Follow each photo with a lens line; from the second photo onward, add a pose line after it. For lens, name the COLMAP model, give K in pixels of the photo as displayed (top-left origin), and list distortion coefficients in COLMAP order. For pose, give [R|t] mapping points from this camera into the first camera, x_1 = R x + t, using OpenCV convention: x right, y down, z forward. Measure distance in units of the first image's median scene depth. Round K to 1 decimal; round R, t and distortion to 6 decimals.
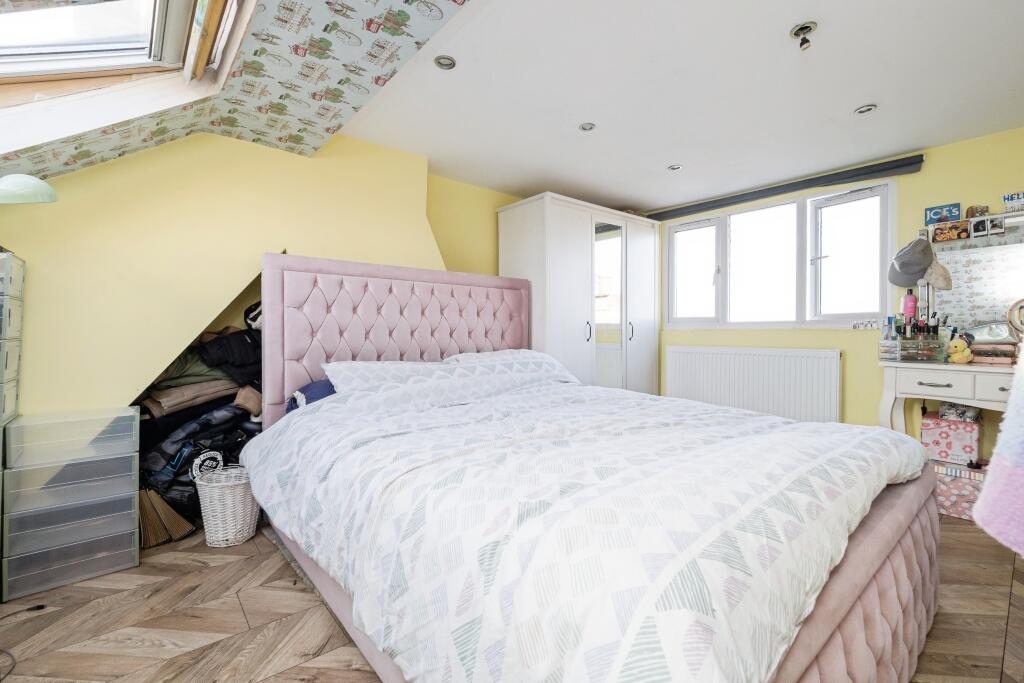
lens RADIAL K [[448.2, 0, 511.2], [0, 448.2, 338.0], [0, 0, 1]] dist [0.001484, 0.000408]
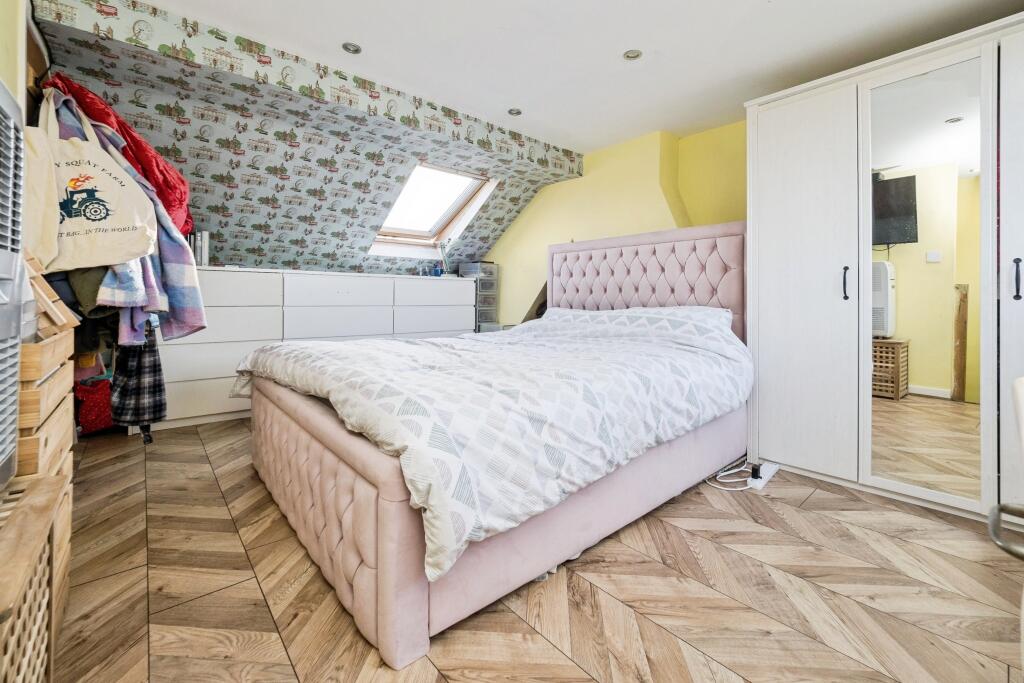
lens RADIAL K [[427.0, 0, 509.4], [0, 427.0, 298.6], [0, 0, 1]] dist [0.000584, 0.000086]
pose [[0.005914, 0.001627, -0.999981, 0.894128], [-0.007928, 0.999967, 0.001580, 0.012860], [0.999951, 0.007918, 0.005926, 0.661612]]
